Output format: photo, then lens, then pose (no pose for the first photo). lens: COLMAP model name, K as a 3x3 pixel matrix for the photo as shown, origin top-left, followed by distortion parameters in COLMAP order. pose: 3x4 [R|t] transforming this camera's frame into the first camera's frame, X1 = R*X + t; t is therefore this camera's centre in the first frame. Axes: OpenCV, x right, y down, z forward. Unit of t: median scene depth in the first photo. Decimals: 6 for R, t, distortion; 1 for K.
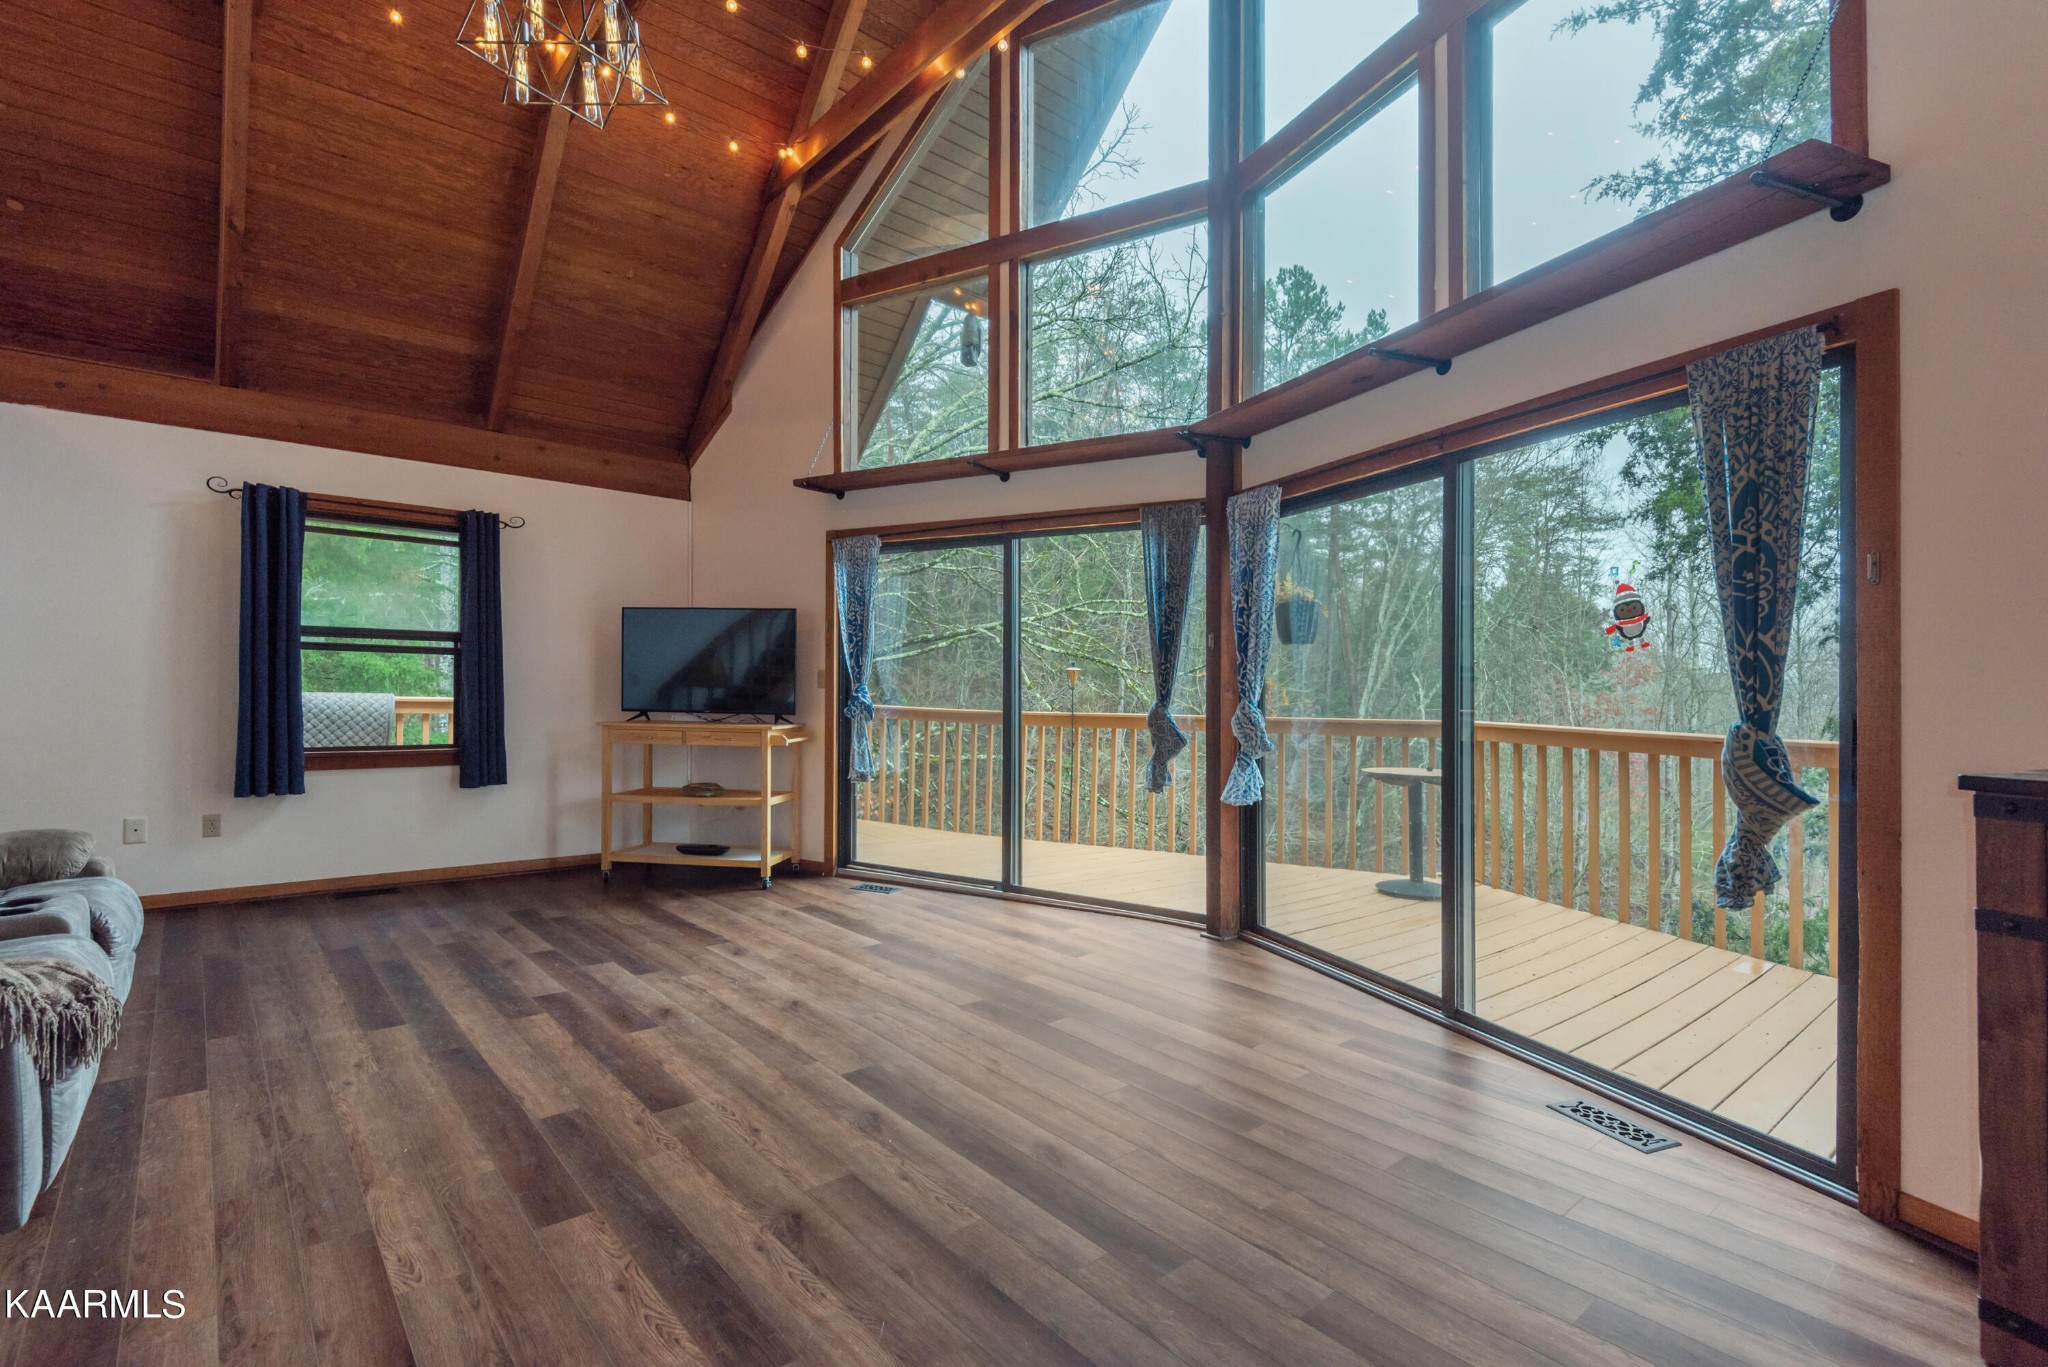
lens RADIAL K [[936.2, 0, 1012.0], [0, 936.2, 682.4], [0, 0, 1]] dist [0.035543, -0.023100]
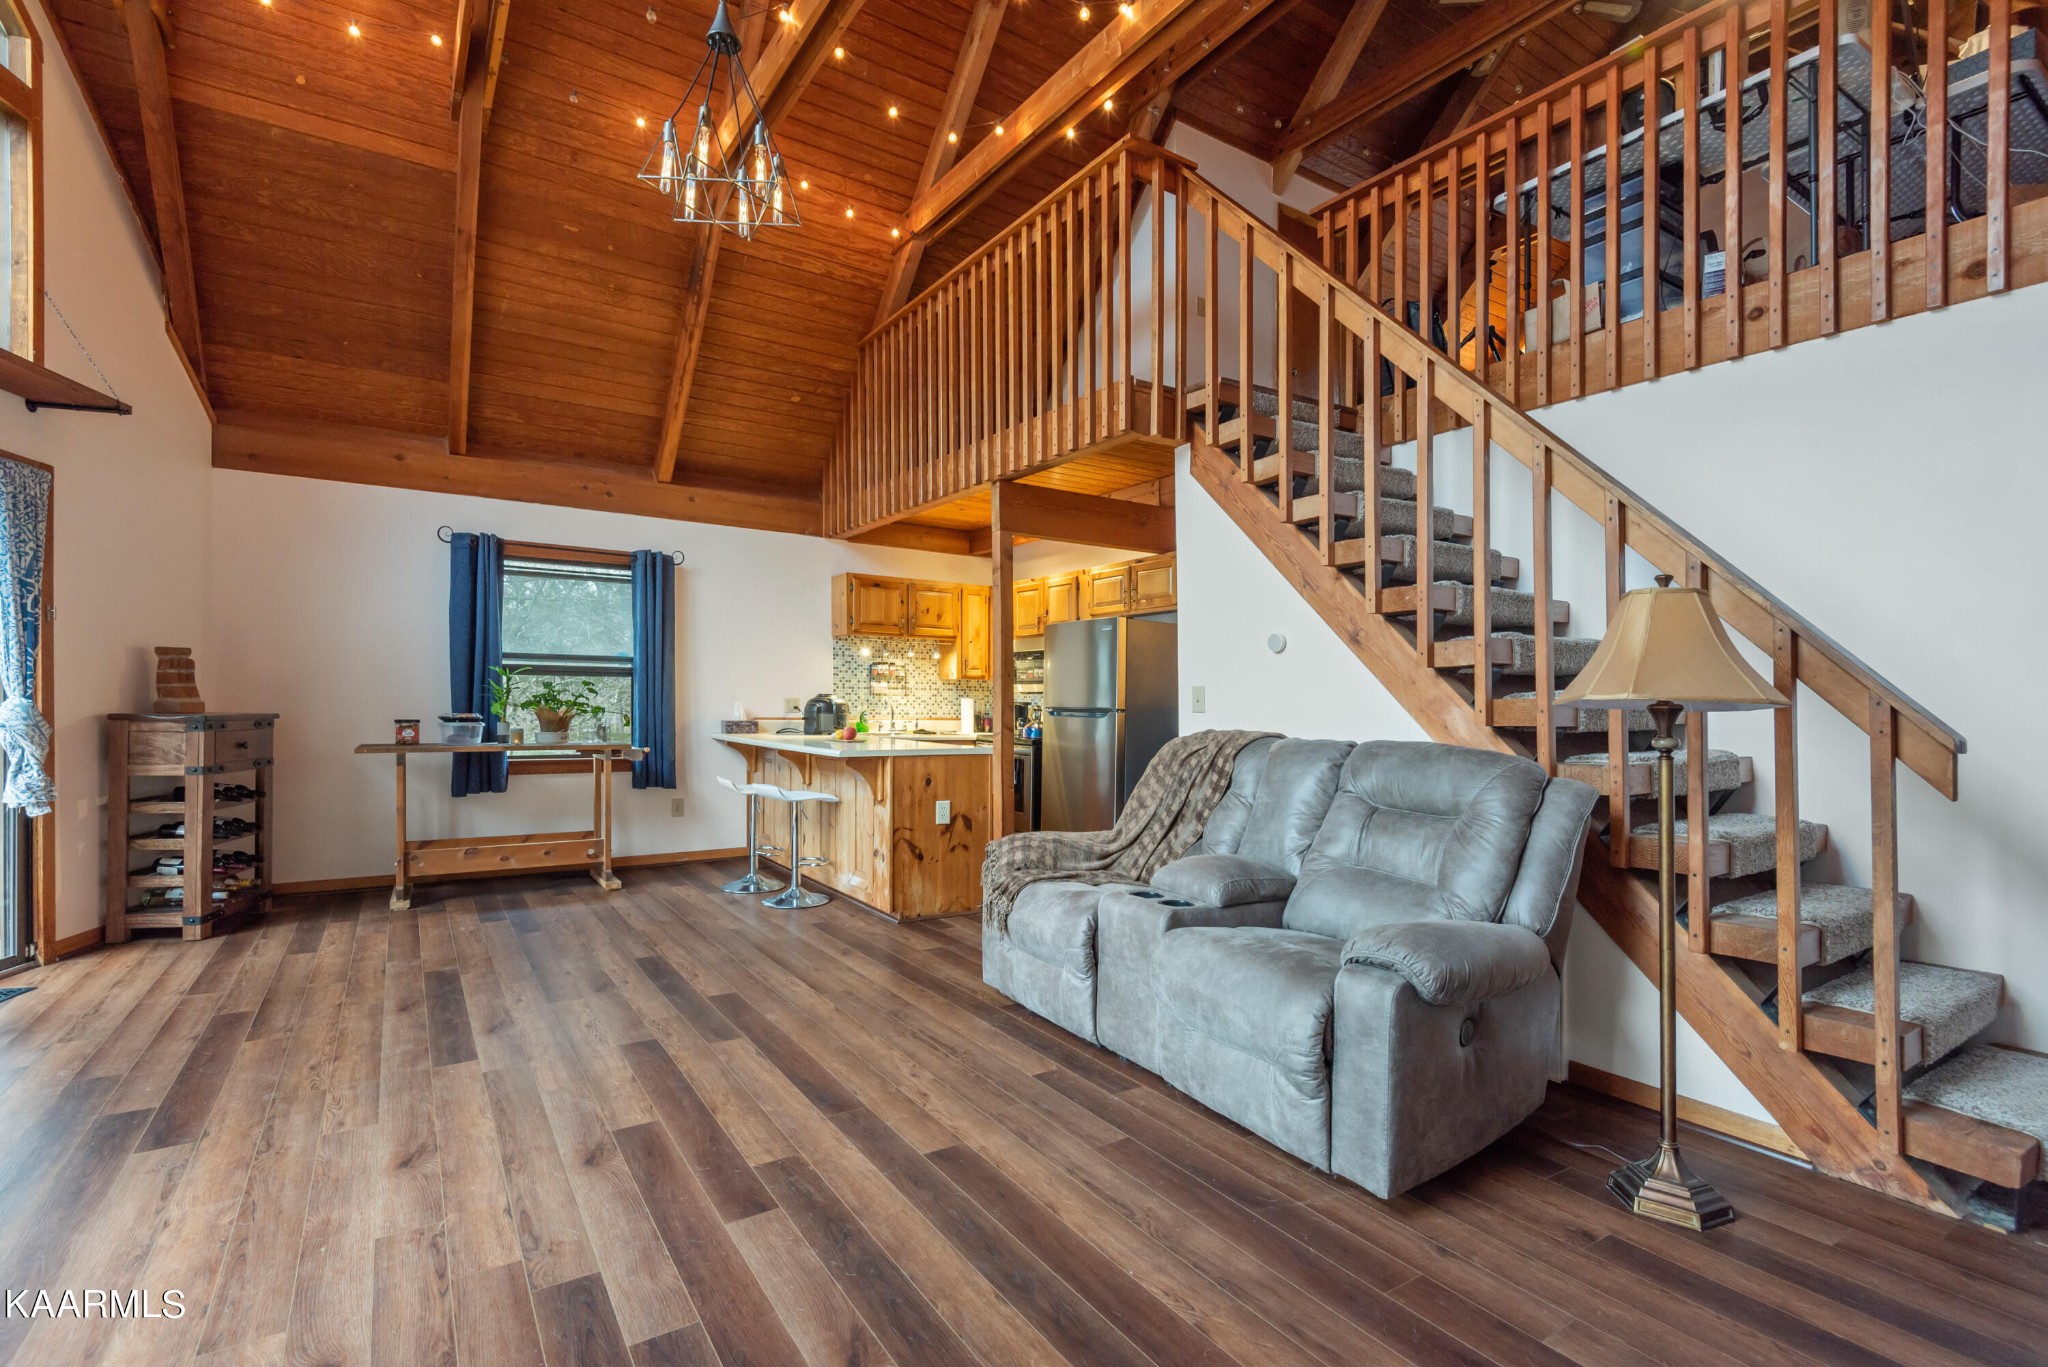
lens RADIAL K [[939.4, 0, 1024.0], [0, 939.4, 683.5], [0, 0, 1]] dist [0.011847, -0.000453]
pose [[-0.992329, -0.024969, 0.121081, -0.670678], [-0.026842, 0.999543, -0.013867, -0.007755], [-0.120680, -0.017011, -0.992546, 1.463034]]
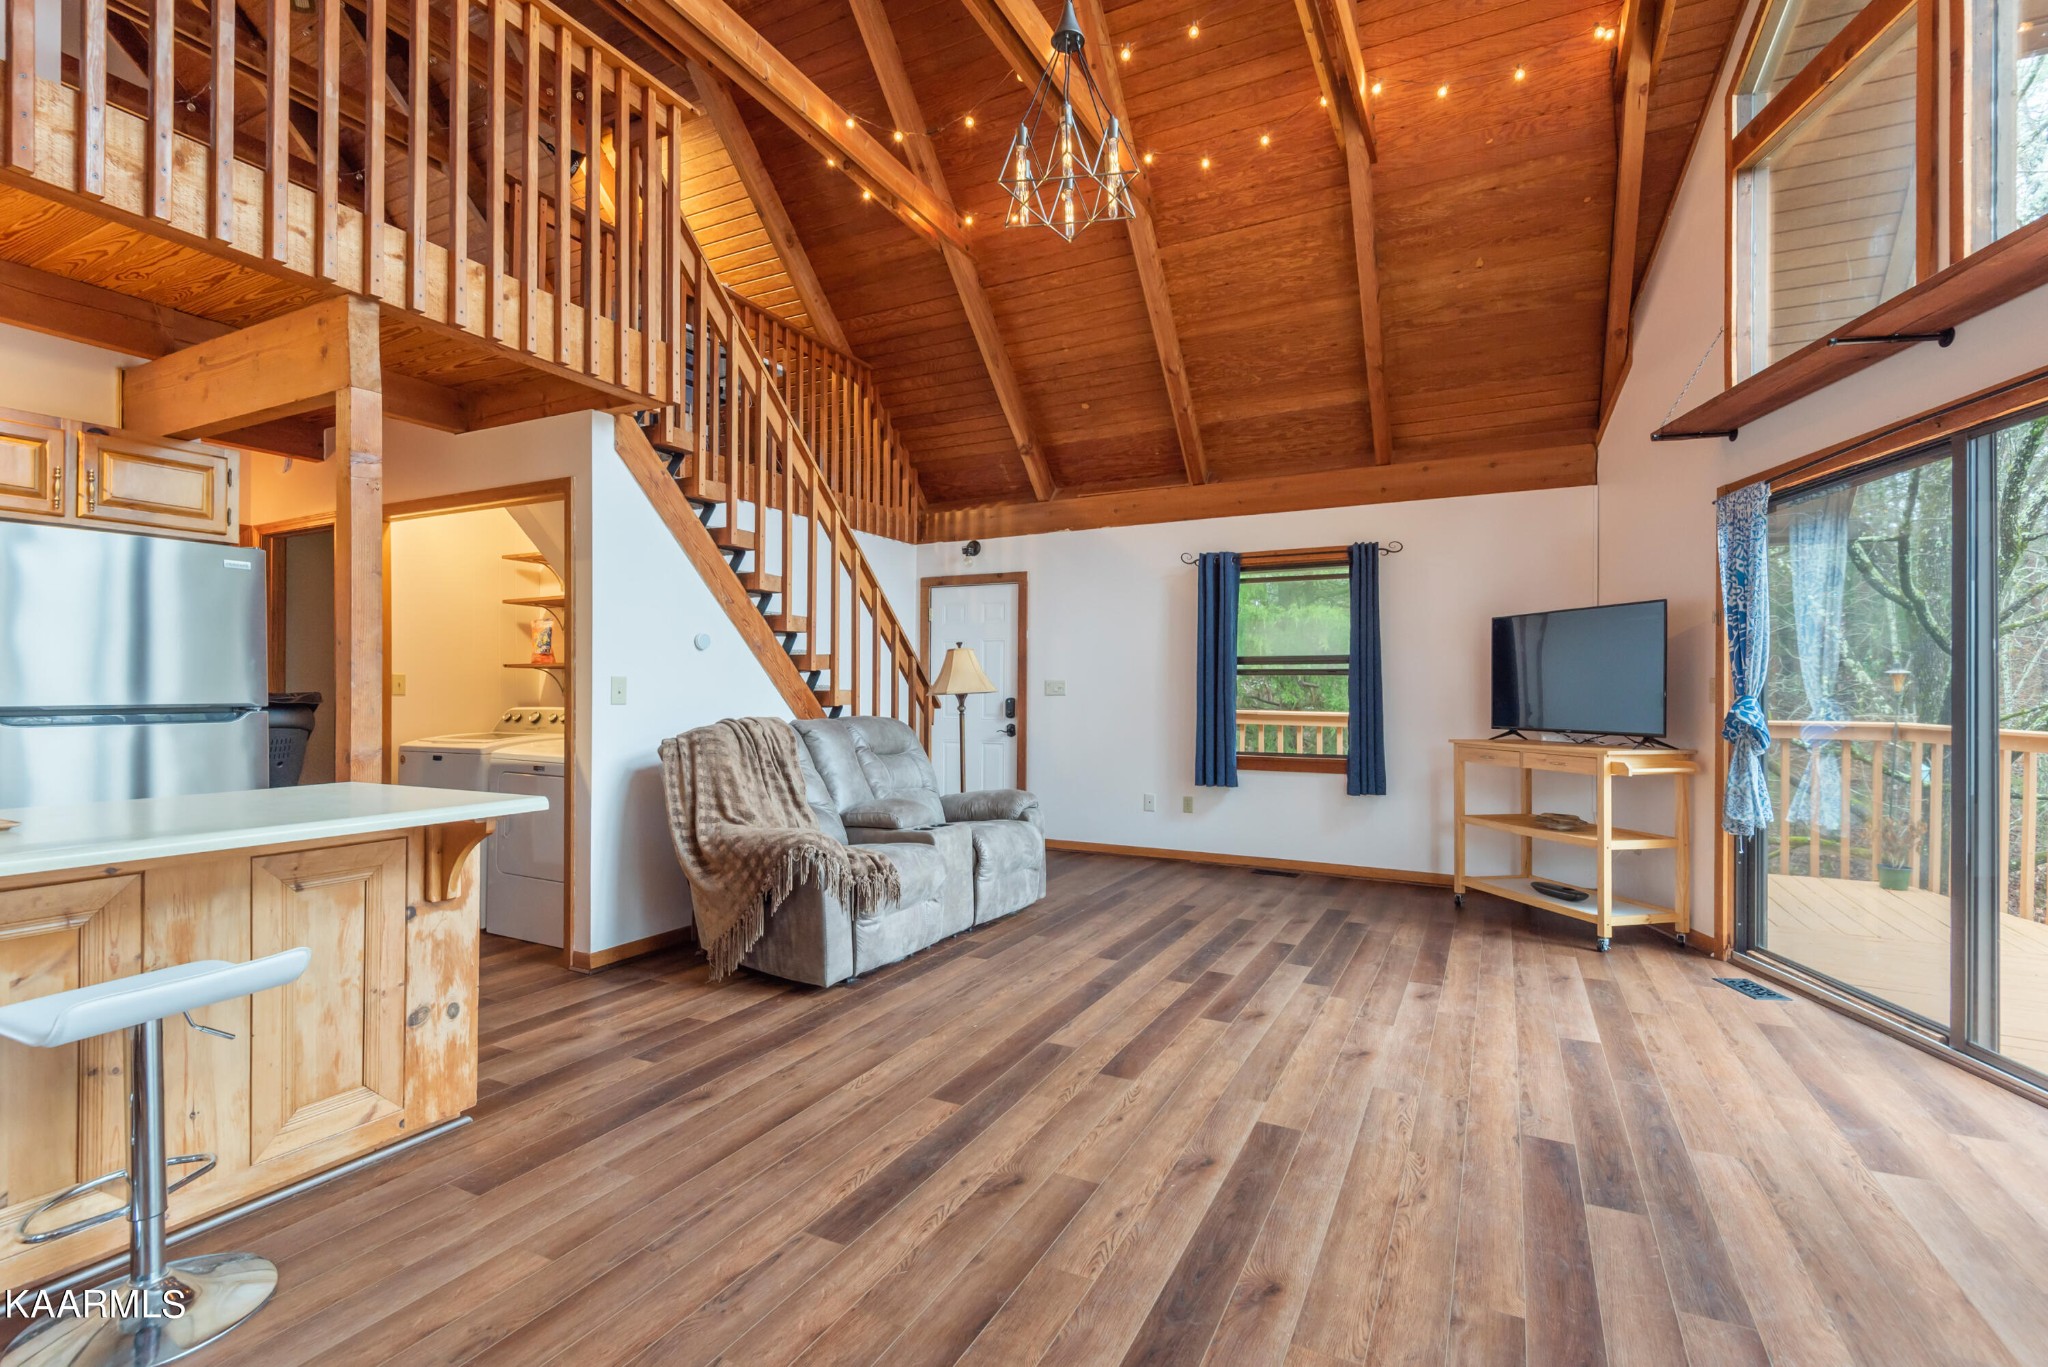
lens RADIAL K [[939.1, 0, 1021.5], [0, 939.1, 701.6], [0, 0, 1]] dist [0.040541, -0.023031]
pose [[0.382062, -0.008015, -0.924102, 0.430783], [0.007127, 0.999958, -0.005727, 0.008218], [0.924109, -0.004398, 0.382103, 0.320140]]
